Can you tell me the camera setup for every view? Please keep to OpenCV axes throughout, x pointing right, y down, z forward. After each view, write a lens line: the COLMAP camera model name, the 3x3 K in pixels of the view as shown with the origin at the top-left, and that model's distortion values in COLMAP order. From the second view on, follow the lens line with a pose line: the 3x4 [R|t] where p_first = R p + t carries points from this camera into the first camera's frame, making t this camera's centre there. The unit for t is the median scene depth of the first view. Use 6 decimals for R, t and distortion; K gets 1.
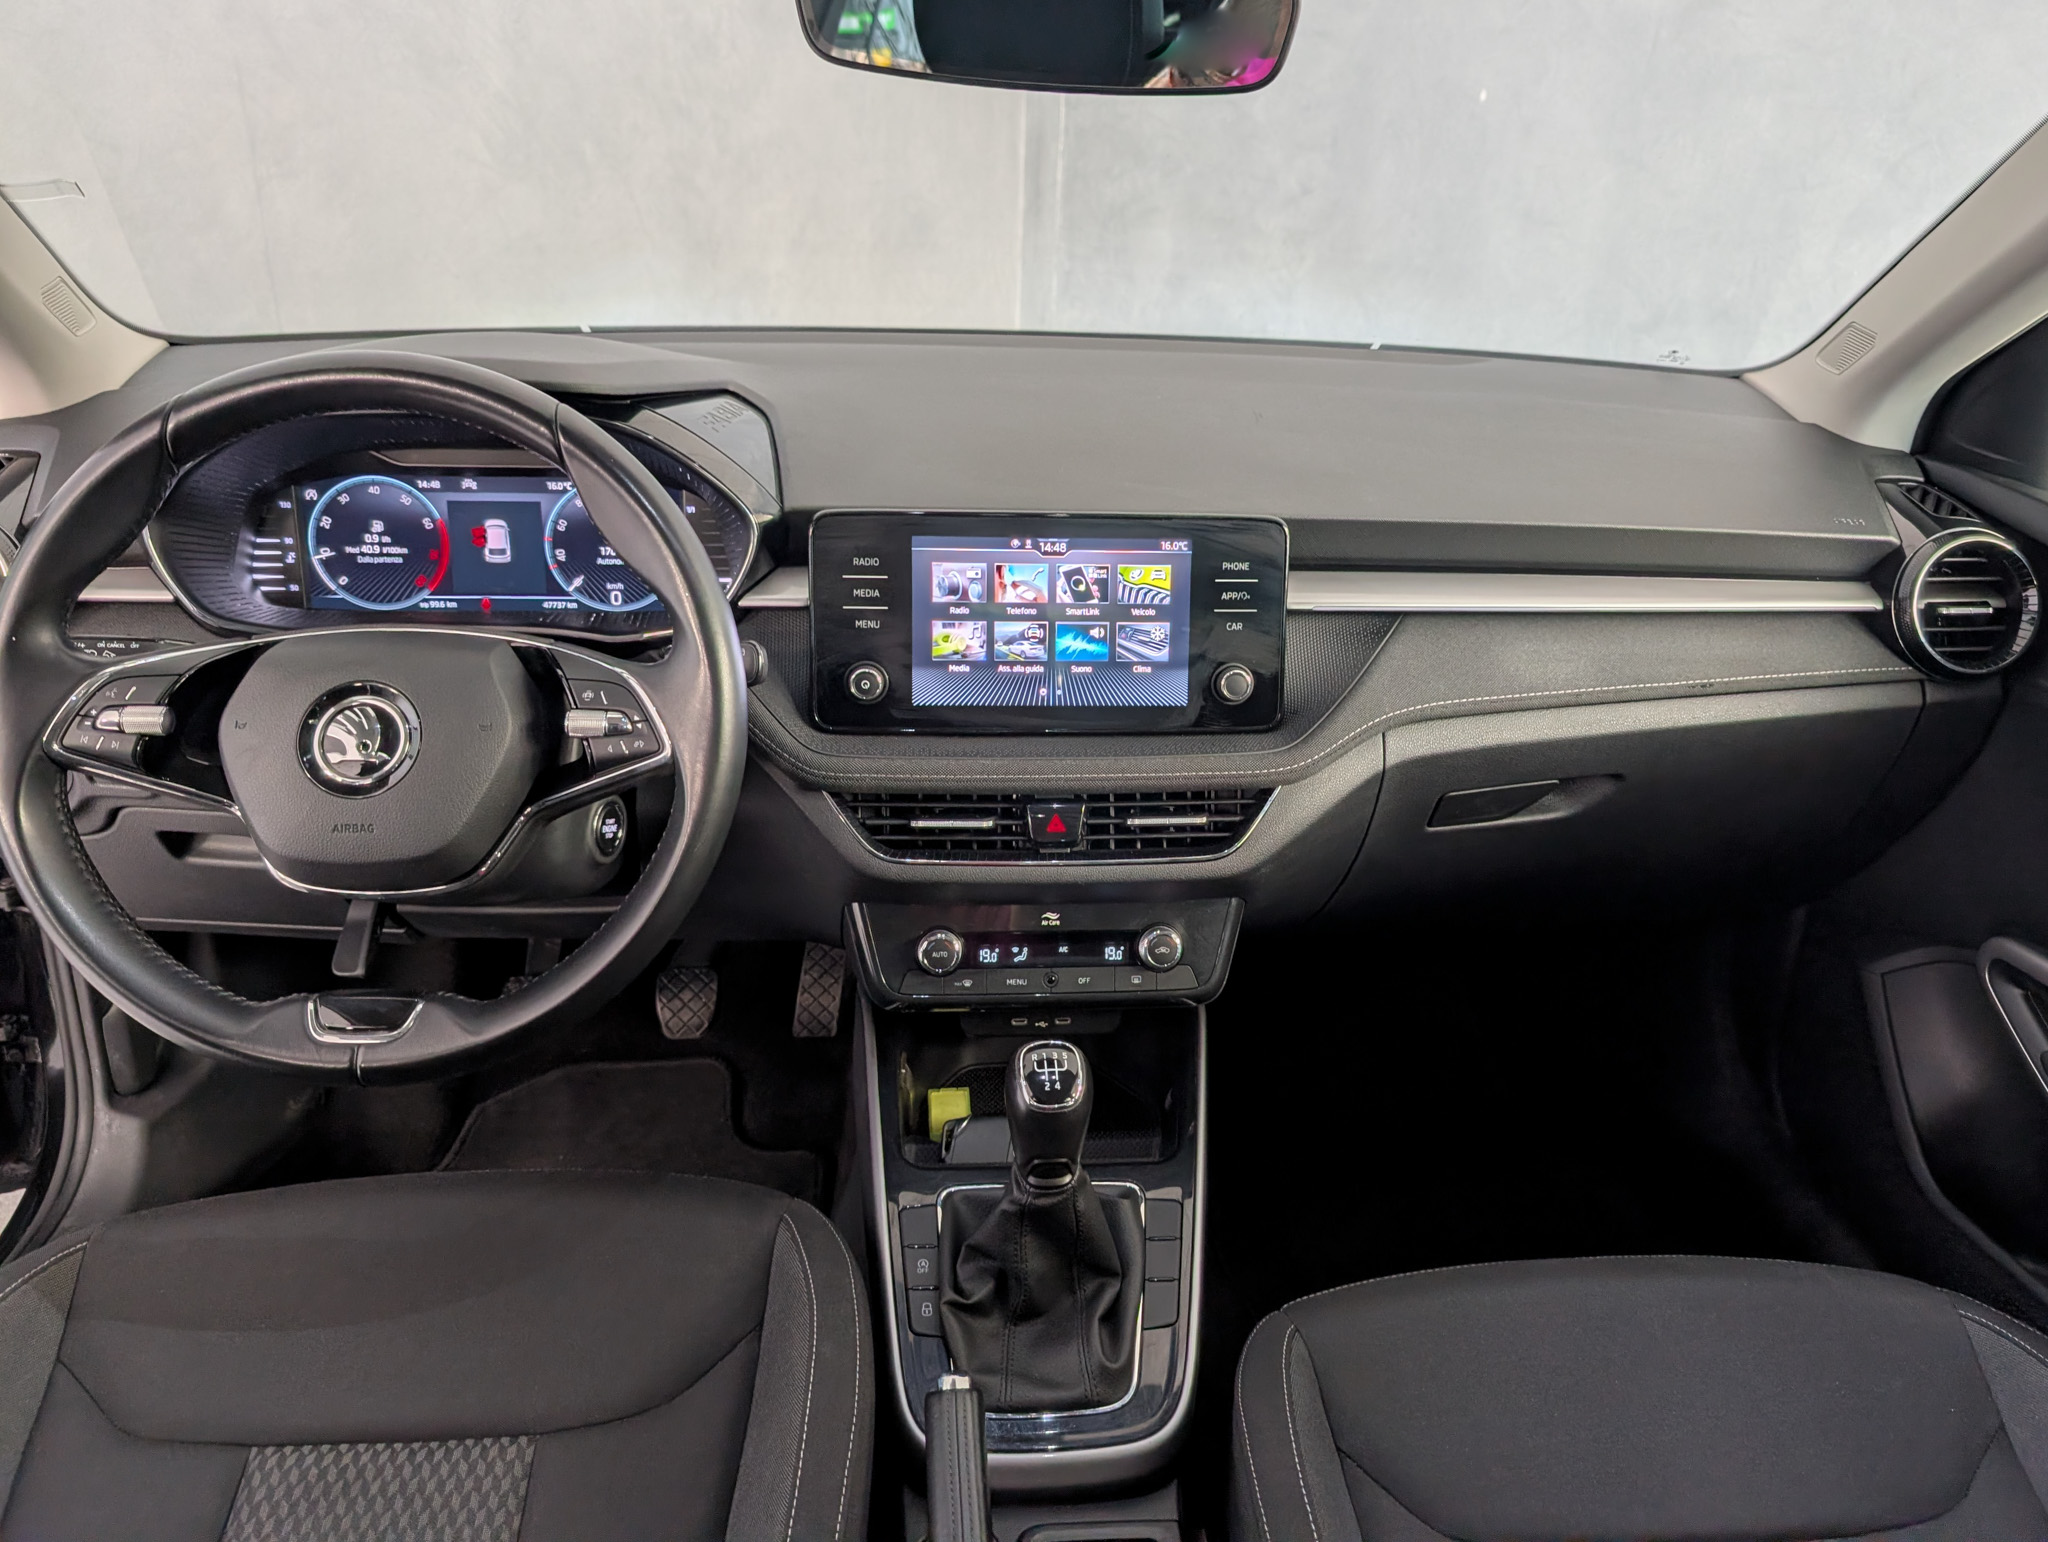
lens RADIAL K [[1503.7, 0, 1024.0], [0, 1503.7, 771.0], [0, 0, 1]] dist [0.001220, 0.000479]
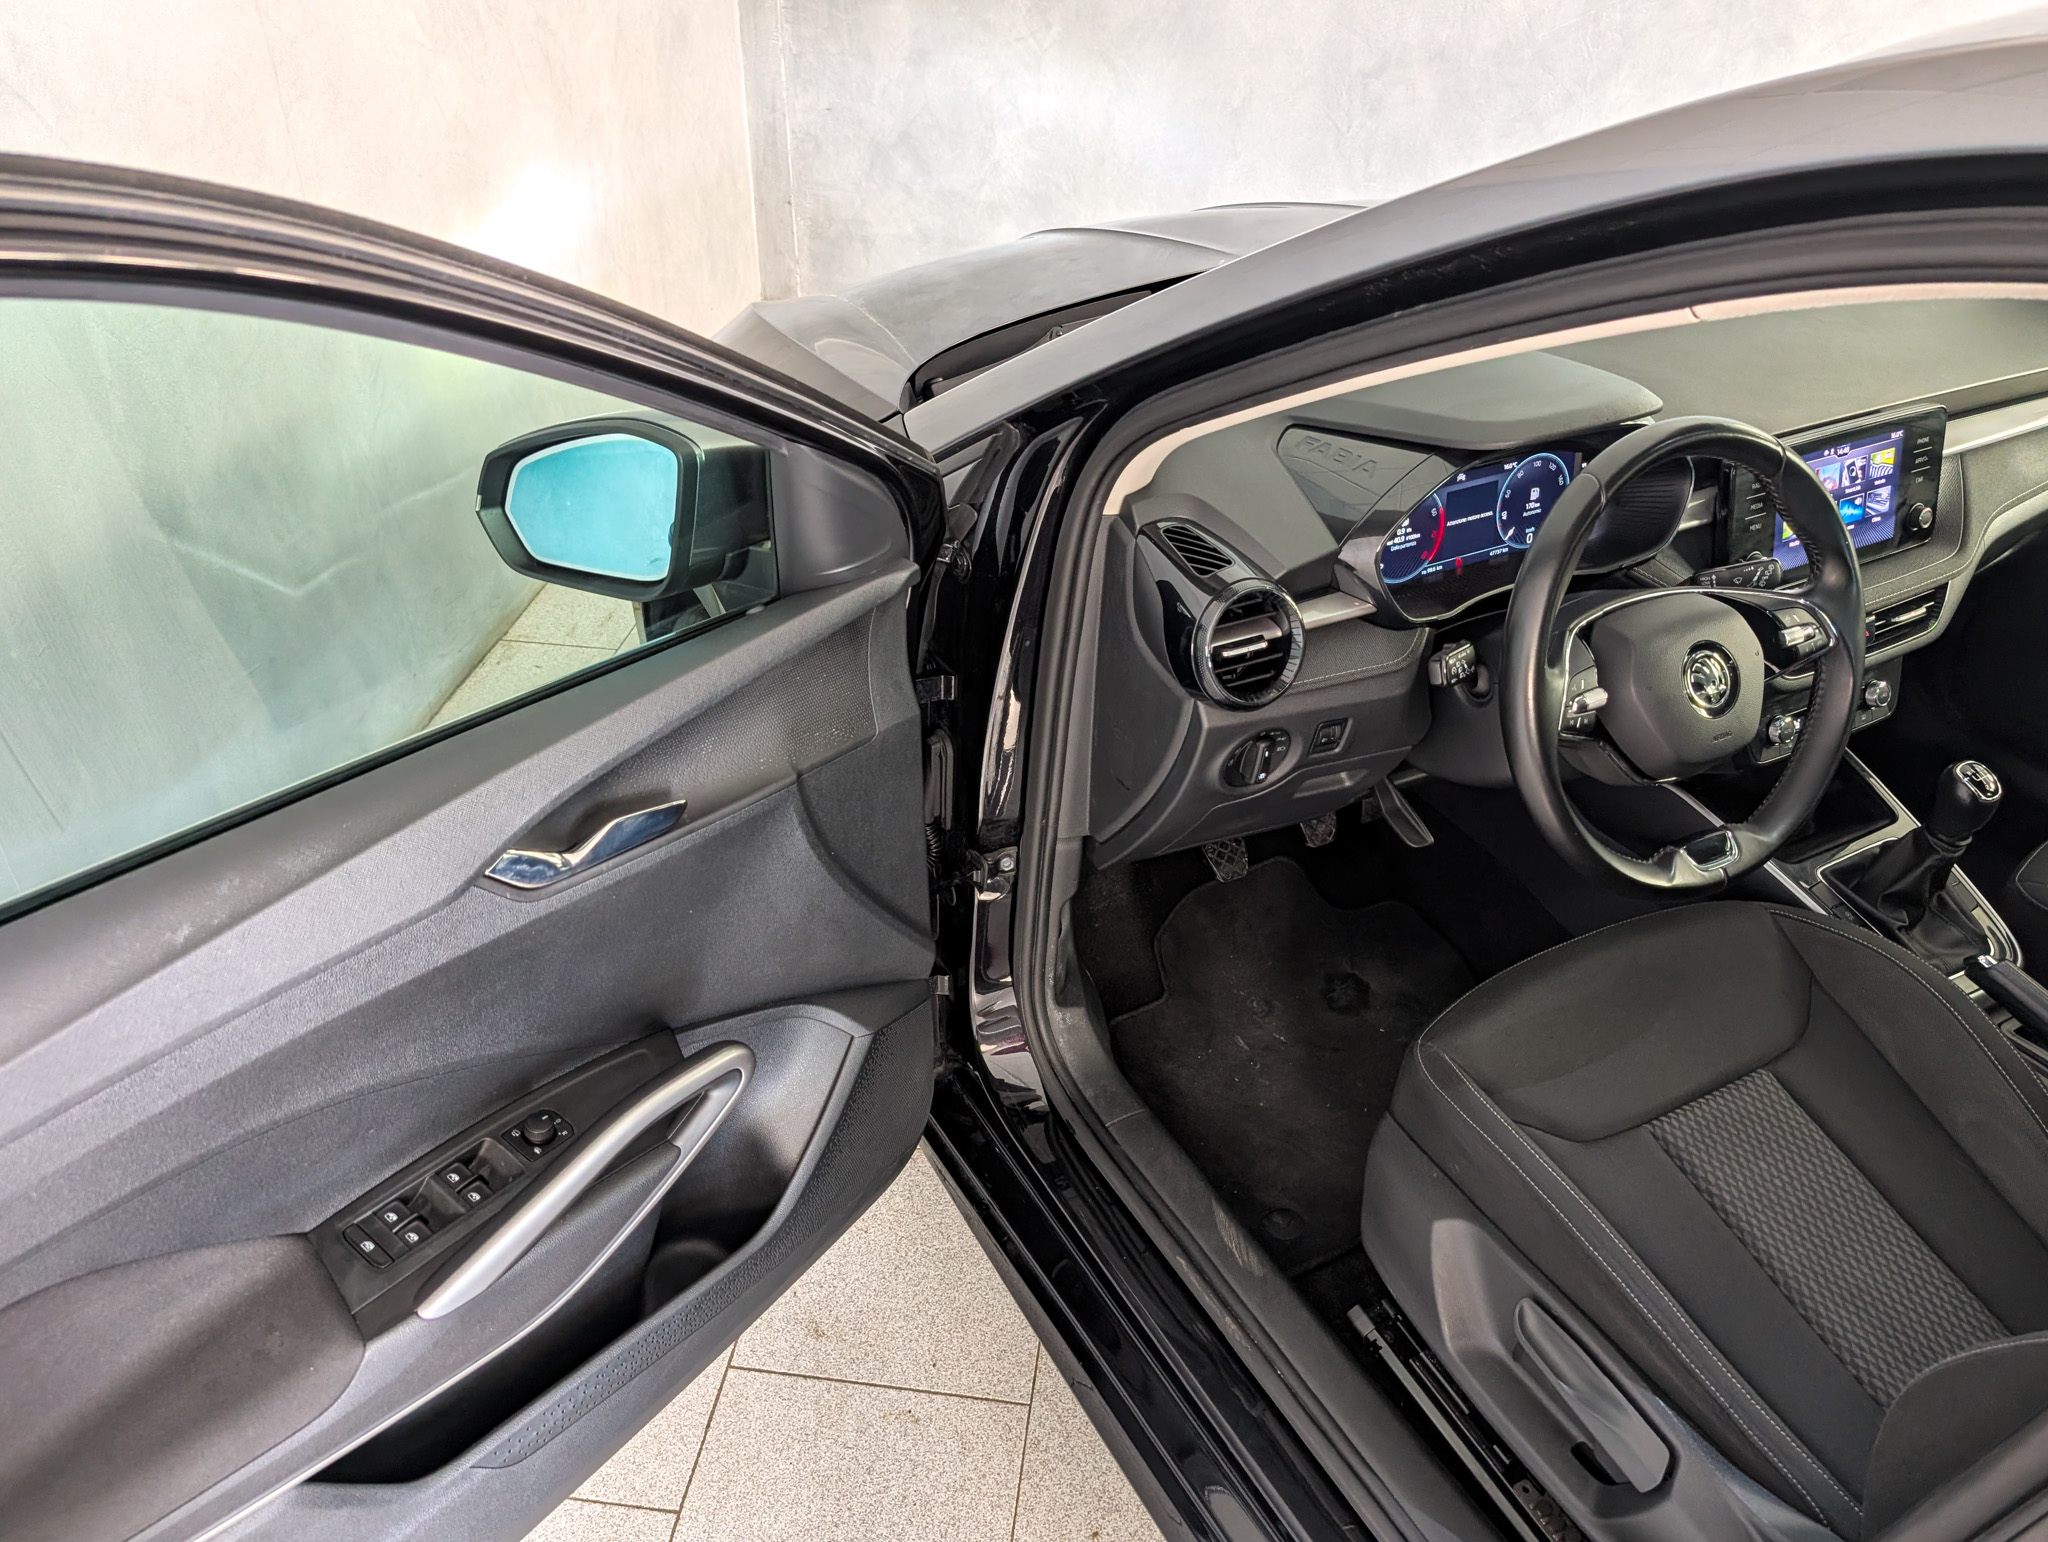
lens RADIAL K [[1465.2, 0, 1000.2], [0, 1465.2, 832.6], [0, 0, 1]] dist [0.003408, 0.001029]
pose [[0.920811, -0.258692, 0.291865, -1.264438], [0.187151, 0.949652, 0.251269, -0.307555], [-0.342172, -0.176748, 0.922864, -0.132875]]
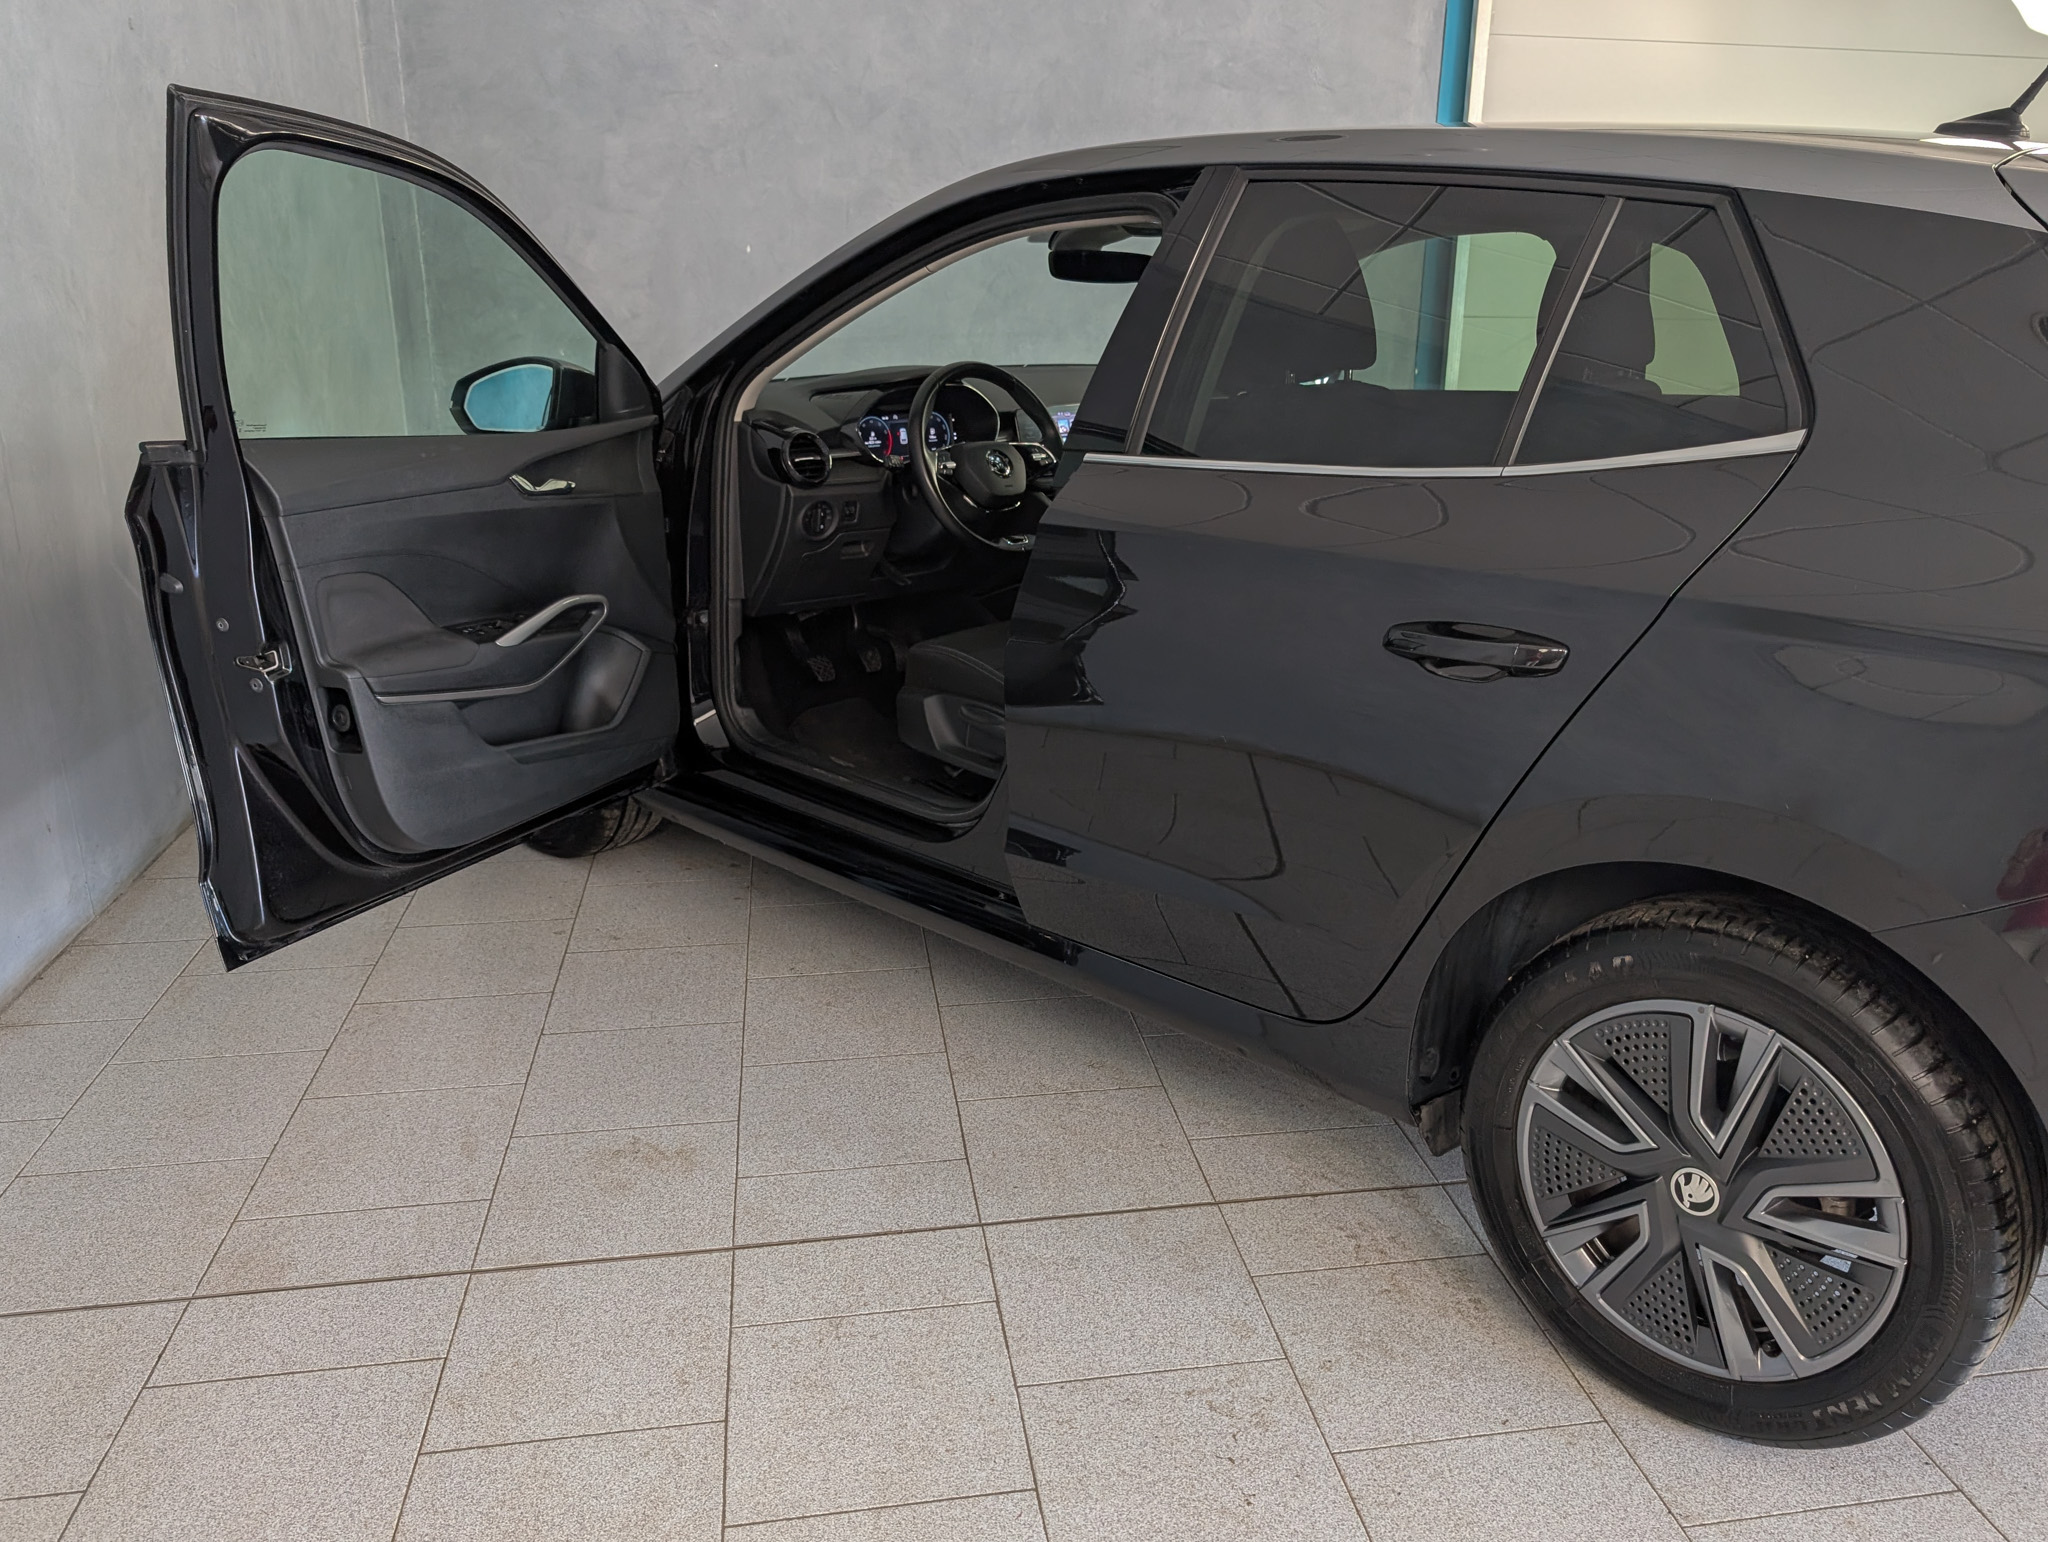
lens RADIAL K [[1503.7, 0, 1024.0], [0, 1503.7, 771.0], [0, 0, 1]] dist [0.001220, 0.000479]
pose [[0.765391, -0.239140, 0.597485, -2.209461], [0.280239, 0.959602, 0.025082, 0.500294], [-0.579347, 0.148241, 0.801487, -1.493439]]
